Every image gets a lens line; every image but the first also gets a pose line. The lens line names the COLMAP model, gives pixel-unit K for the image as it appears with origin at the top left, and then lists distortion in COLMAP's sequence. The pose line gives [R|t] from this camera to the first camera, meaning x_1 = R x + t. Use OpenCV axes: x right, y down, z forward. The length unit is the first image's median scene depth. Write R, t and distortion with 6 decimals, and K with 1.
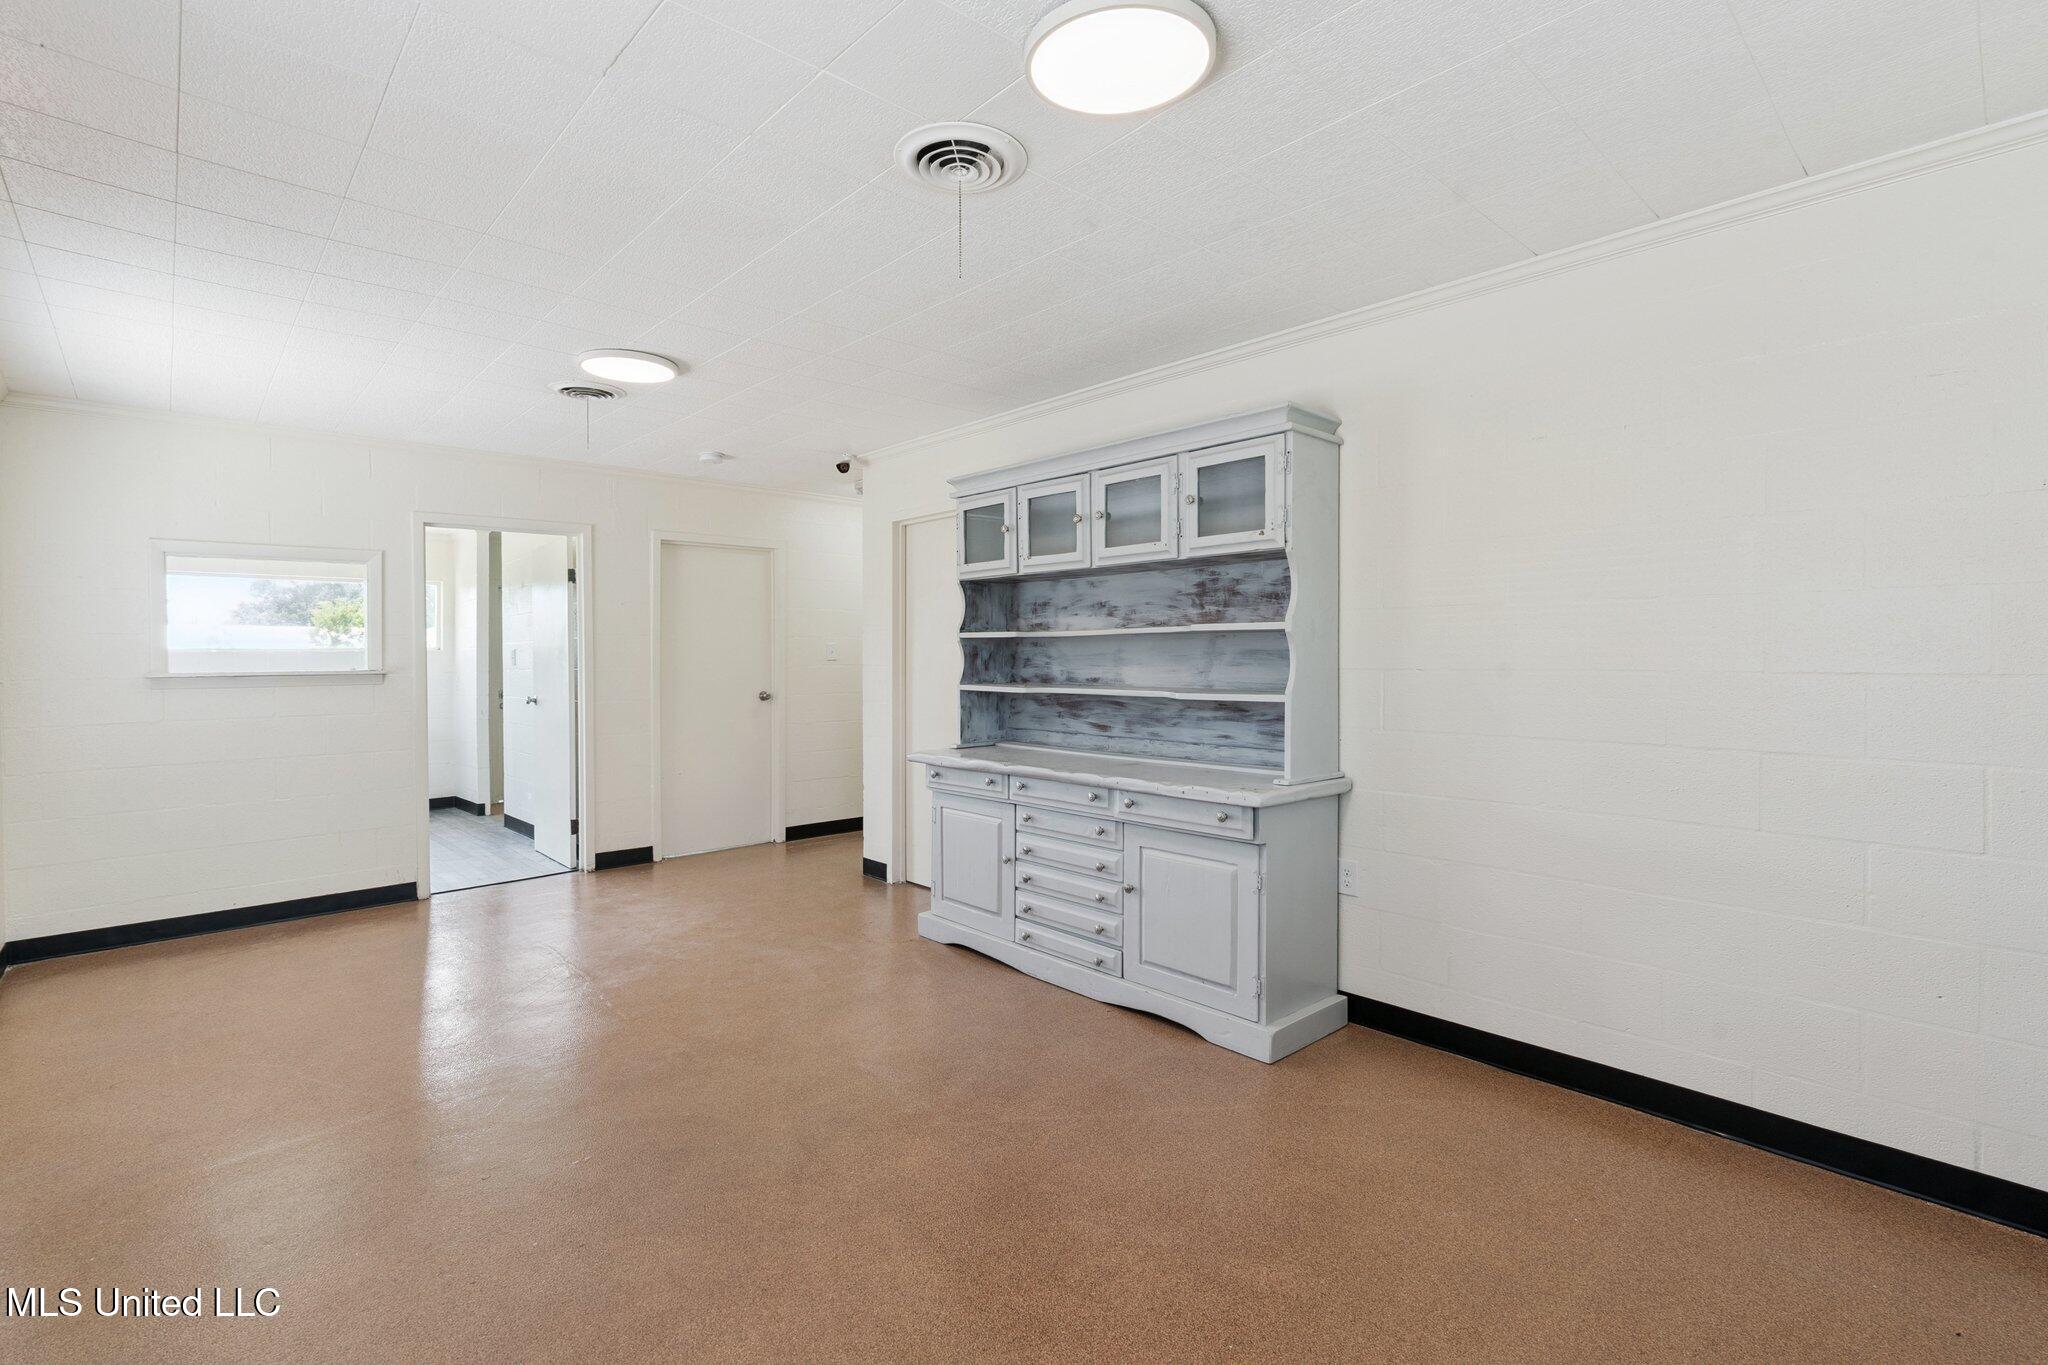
lens RADIAL K [[941.9, 0, 1027.2], [0, 941.9, 660.8], [0, 0, 1]] dist [0.001000, 0.000607]
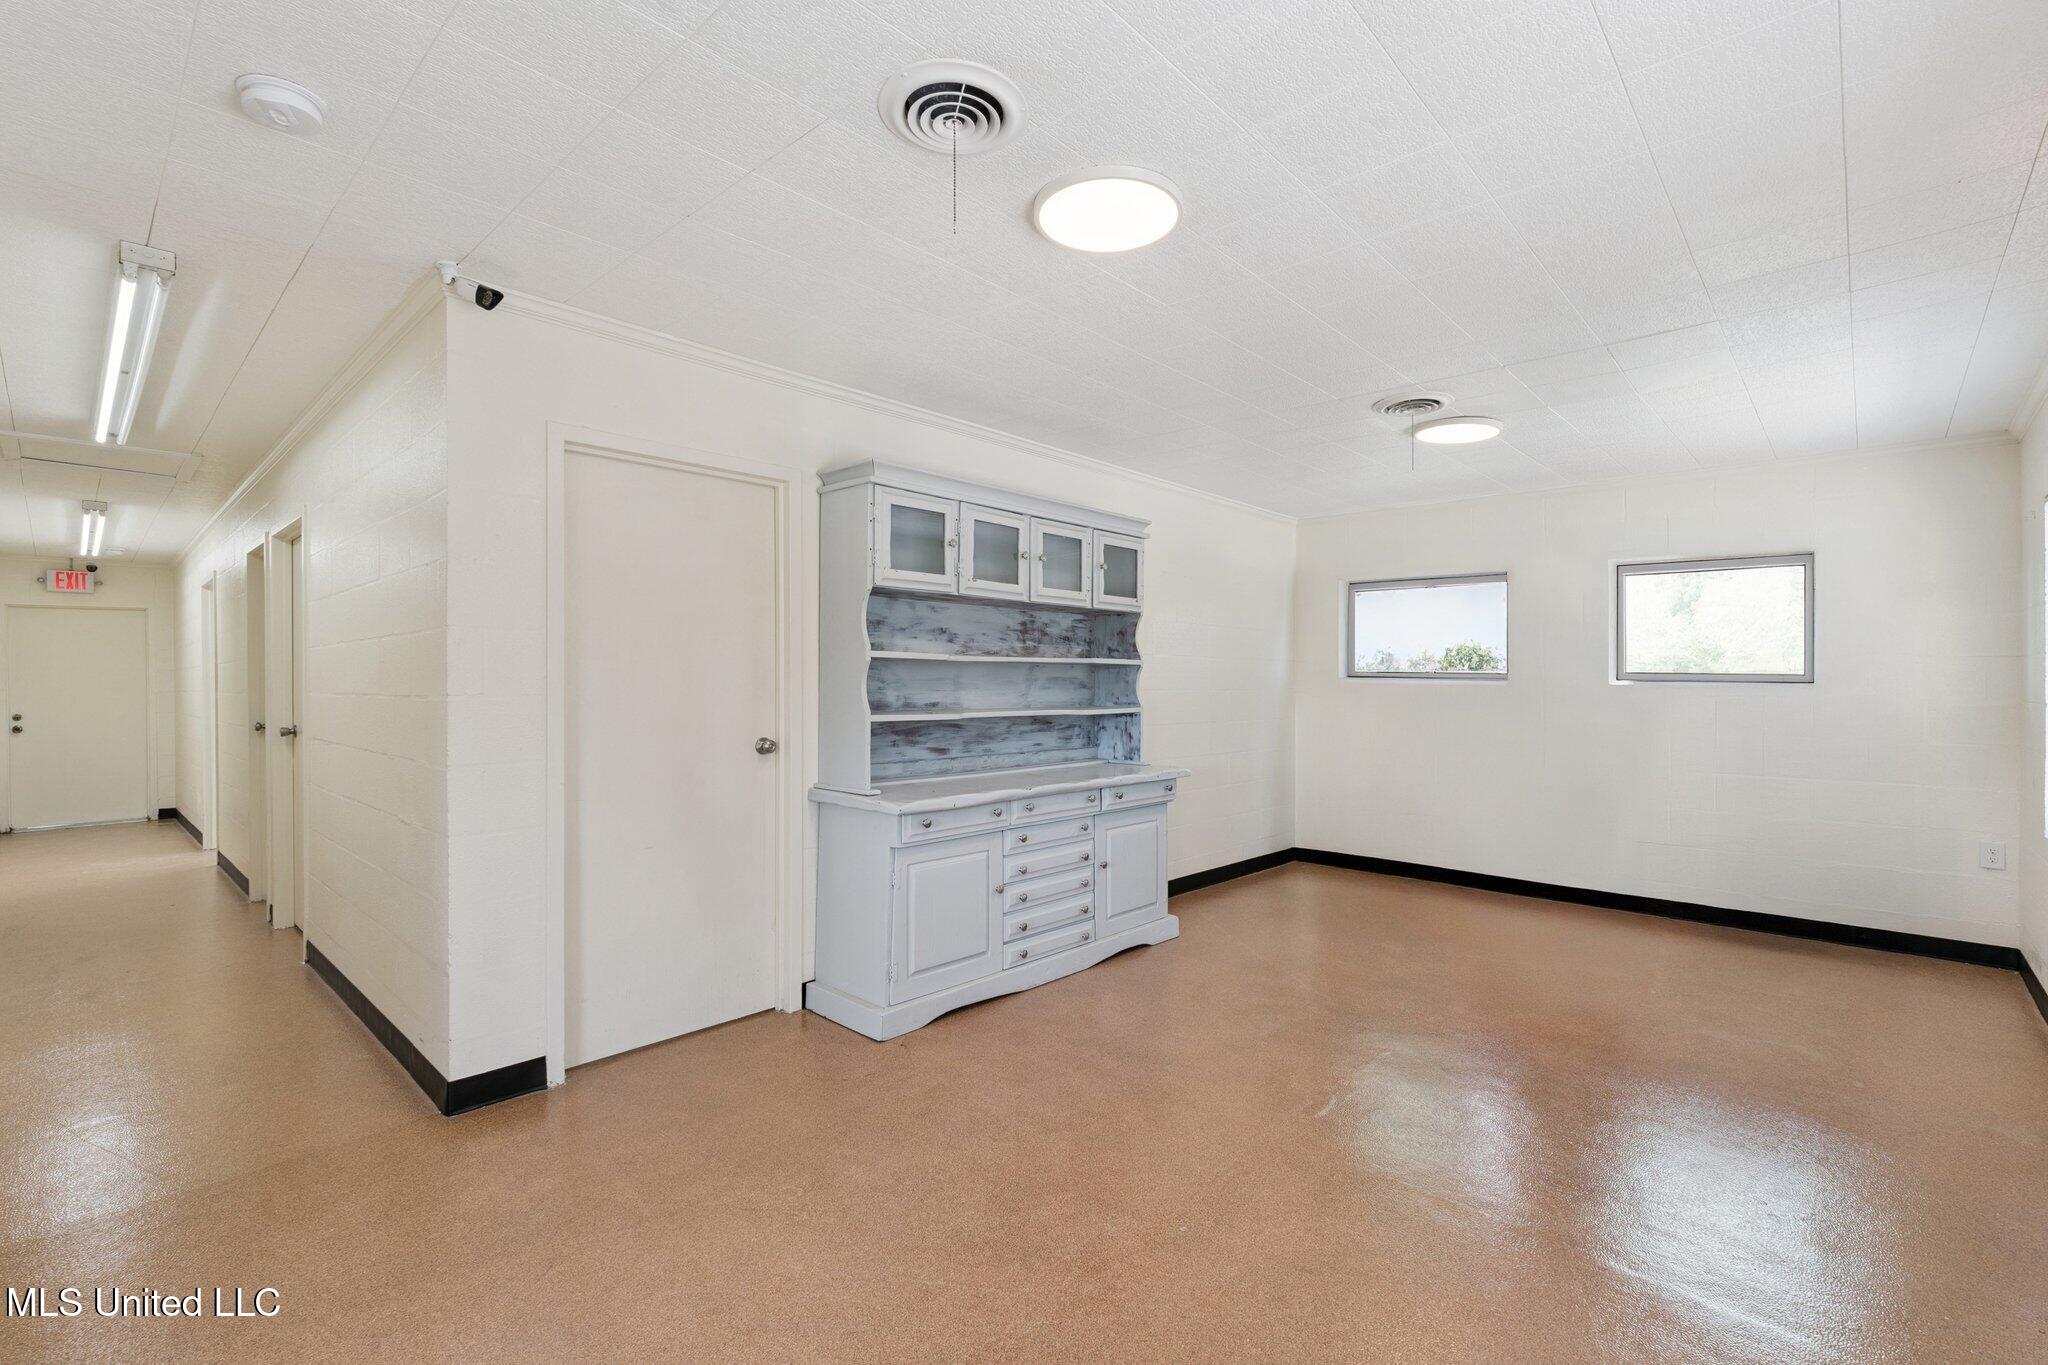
lens RADIAL K [[901.9, 0, 1024.0], [0, 901.9, 682.5], [0, 0, 1]] dist [-0.001087, -0.000302]
pose [[-0.074787, 0.000000, 0.997200, -0.946557], [-0.001970, 0.999998, -0.000148, -0.003483], [-0.997198, -0.001976, -0.074787, 1.034071]]
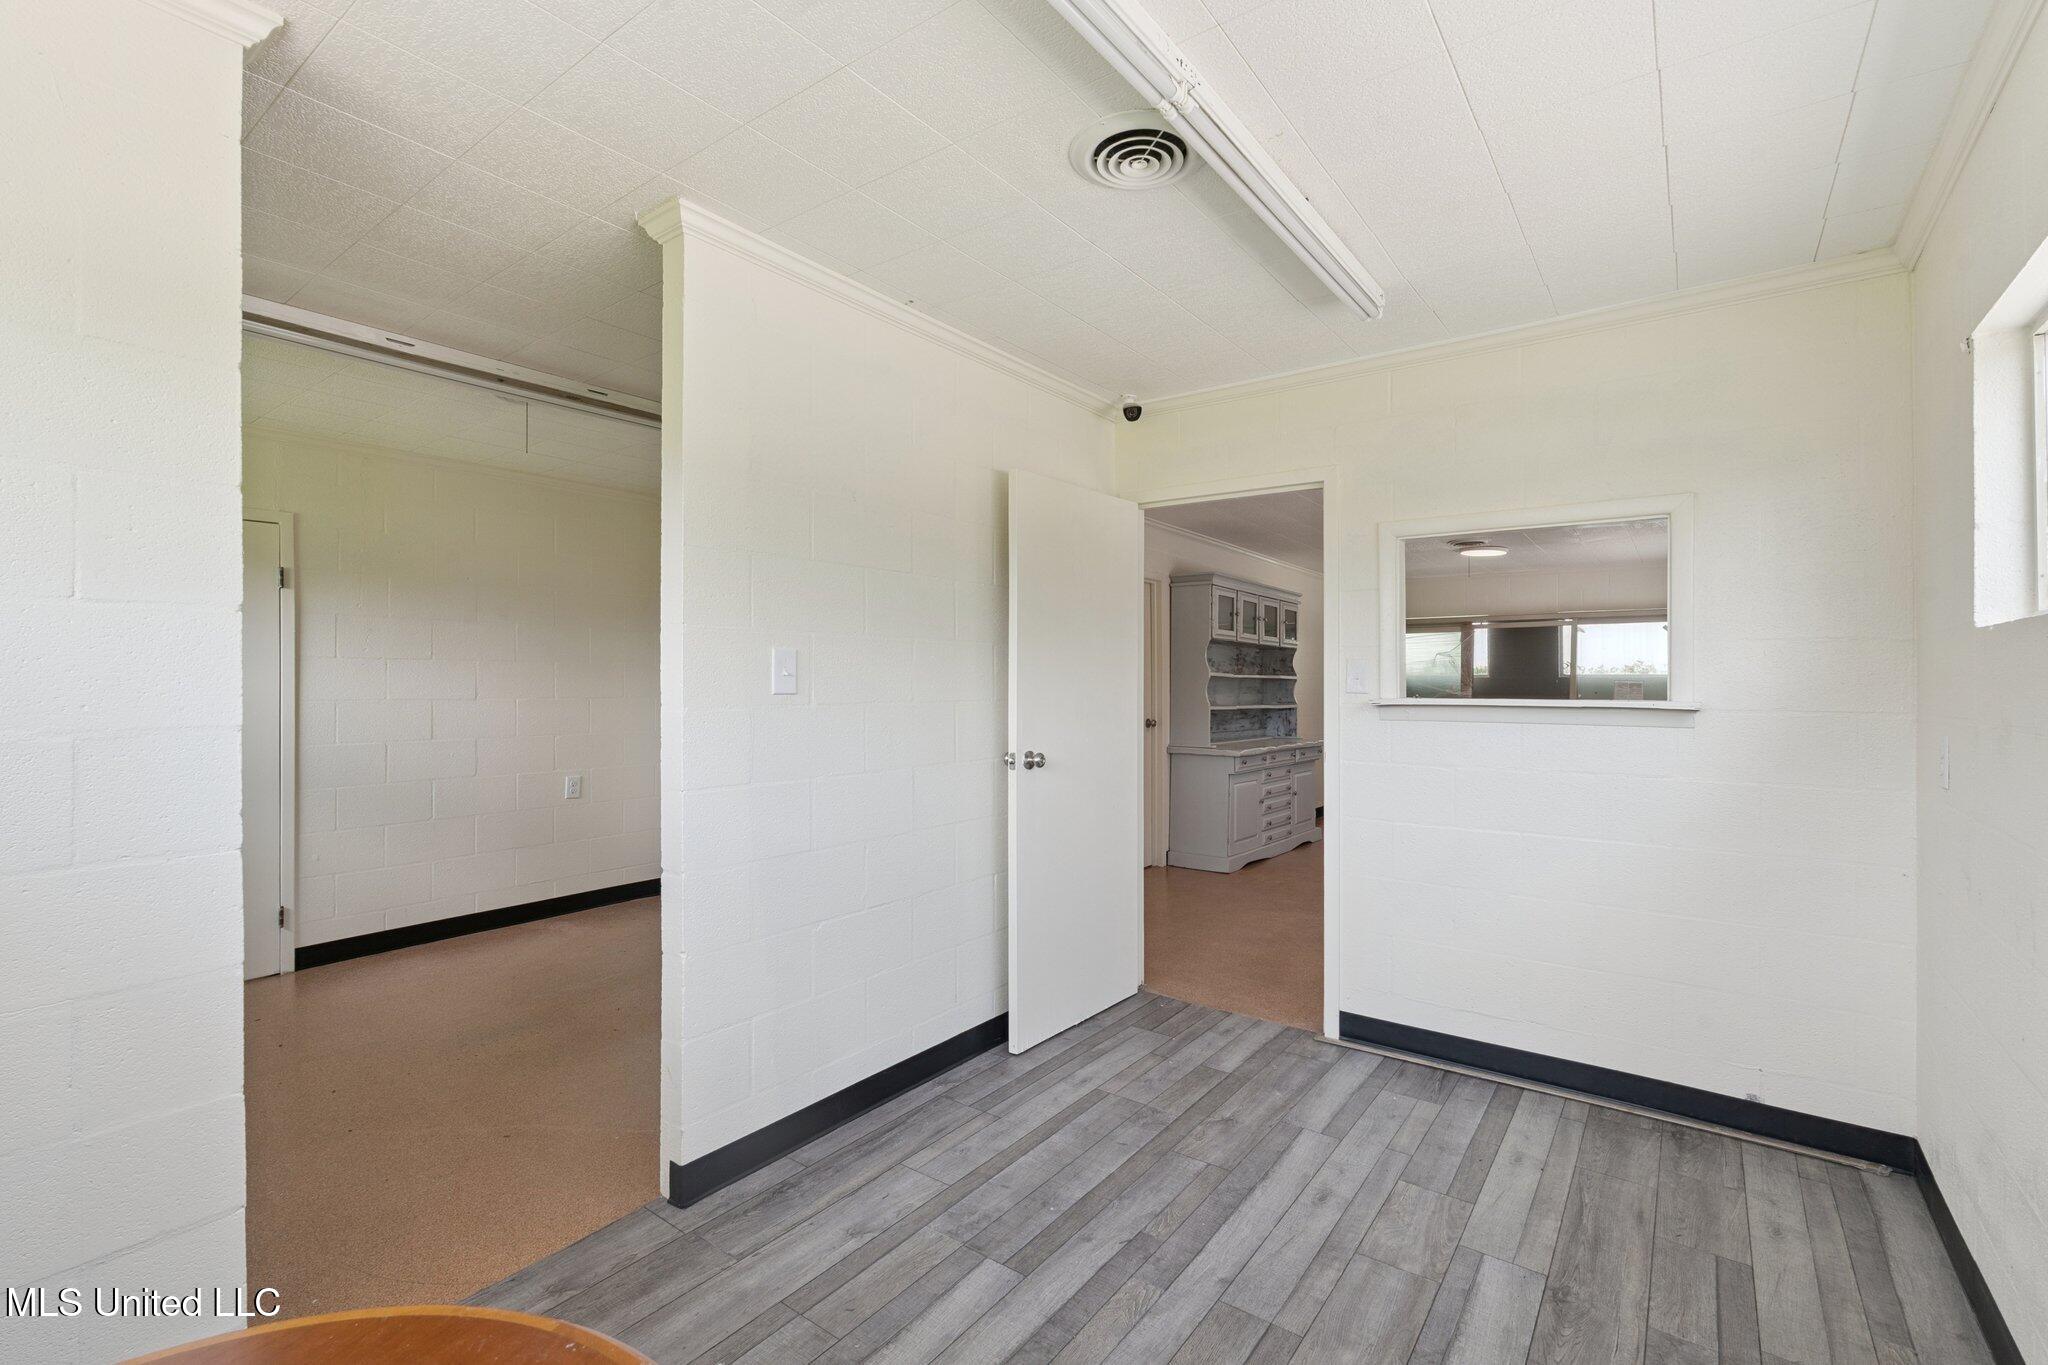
lens RADIAL K [[901.9, 0, 1024.0], [0, 901.9, 682.5], [0, 0, 1]] dist [-0.001087, -0.000302]
pose [[-0.180702, 0.011282, 0.983473, -1.622352], [-0.001986, 0.999928, -0.011836, 0.004743], [-0.983536, -0.004092, -0.180666, 1.741149]]
